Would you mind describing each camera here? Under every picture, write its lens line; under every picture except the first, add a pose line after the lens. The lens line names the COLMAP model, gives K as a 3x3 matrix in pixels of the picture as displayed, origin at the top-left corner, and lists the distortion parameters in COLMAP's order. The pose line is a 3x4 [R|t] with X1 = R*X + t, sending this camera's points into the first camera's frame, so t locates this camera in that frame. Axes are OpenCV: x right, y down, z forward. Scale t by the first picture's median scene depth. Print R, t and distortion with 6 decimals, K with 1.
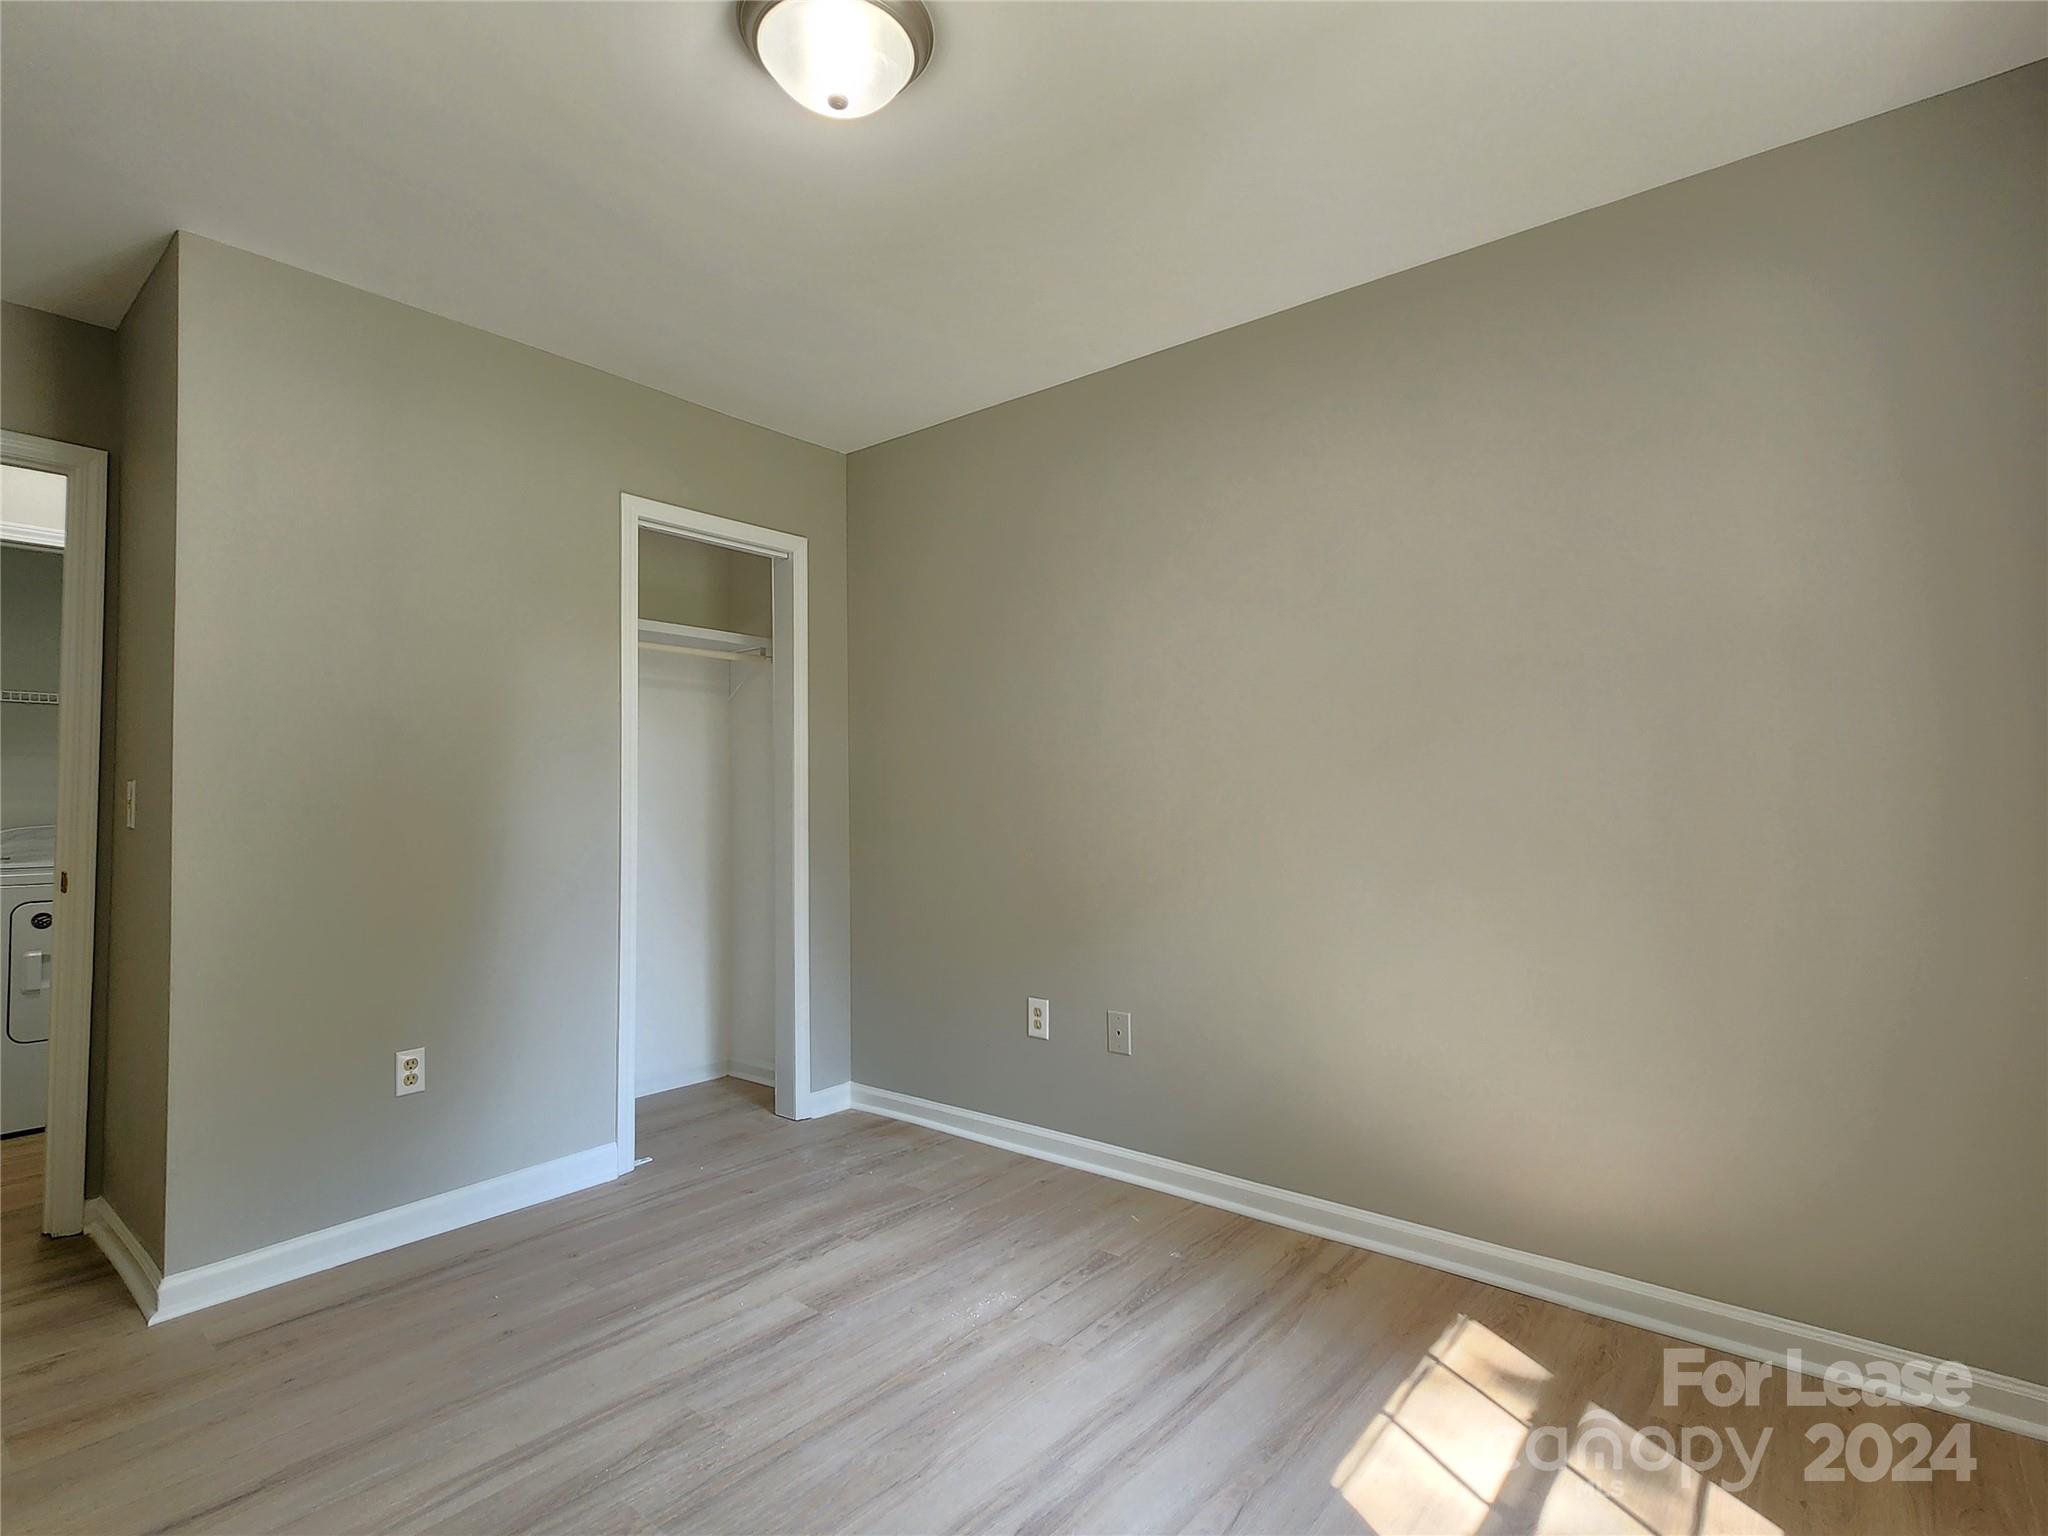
lens RADIAL K [[1020.9, 0, 1024.0], [0, 1020.9, 768.0], [0, 0, 1]] dist [0.001502, -0.000162]
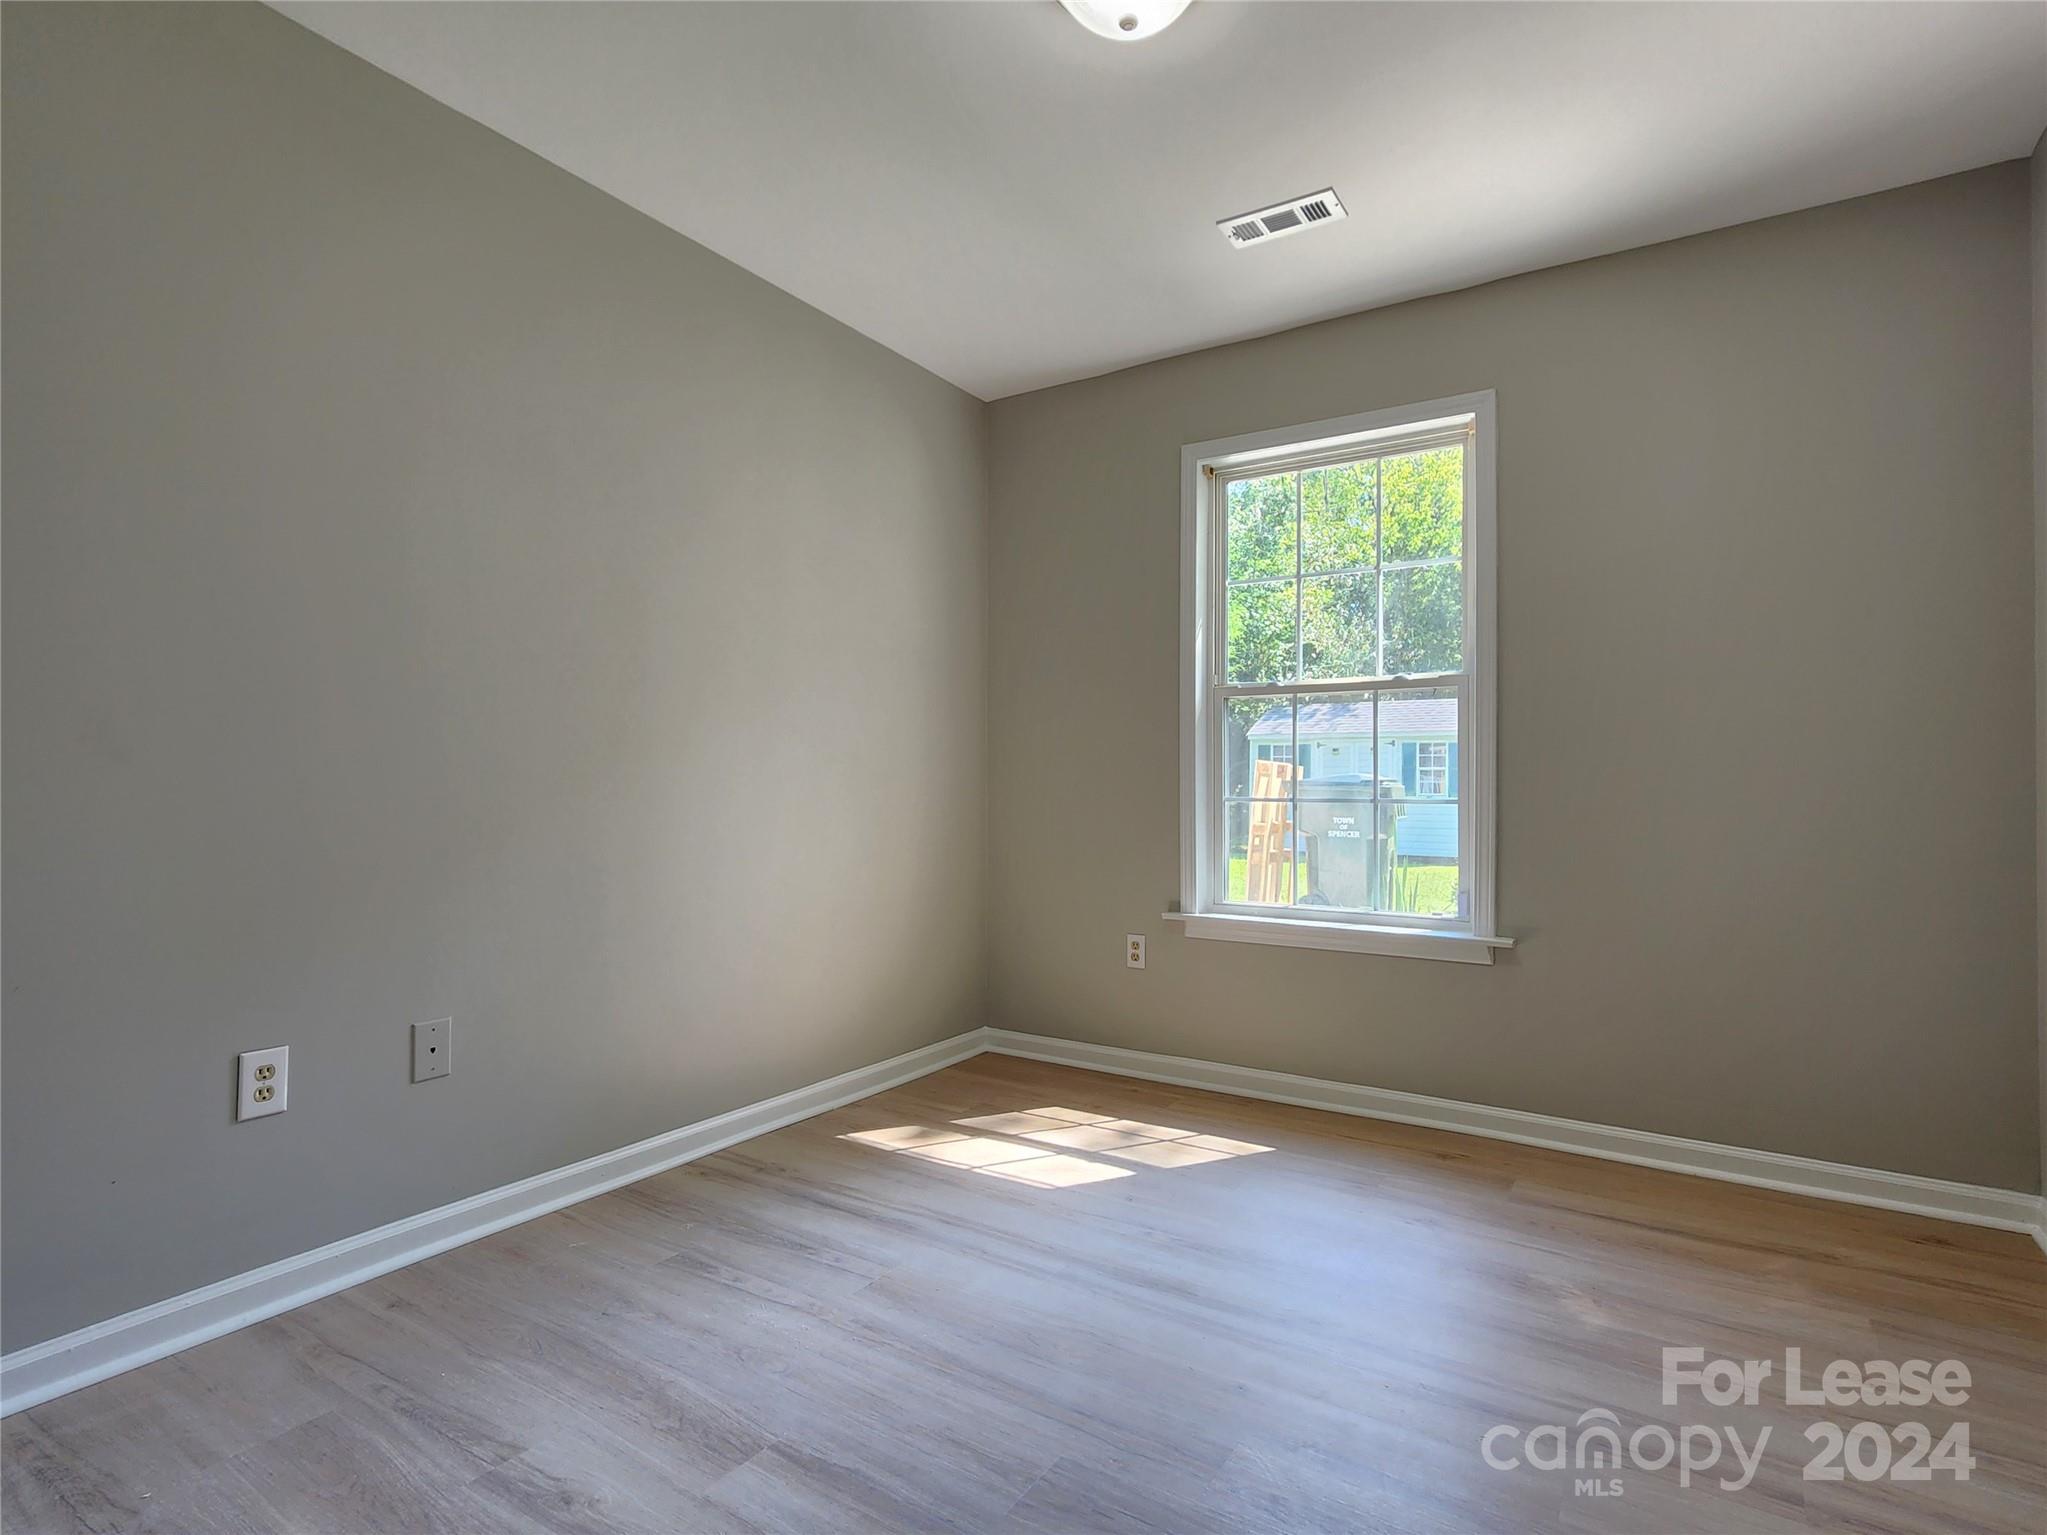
lens RADIAL K [[1020.4, 0, 1023.5], [0, 1020.4, 767.5], [0, 0, 1]] dist [0.001502, -0.000162]
pose [[-0.113473, 0.030537, 0.993072, -0.879875], [-0.030737, 0.998941, -0.034229, 0.100154], [-0.993065, -0.034408, -0.112415, 0.900788]]
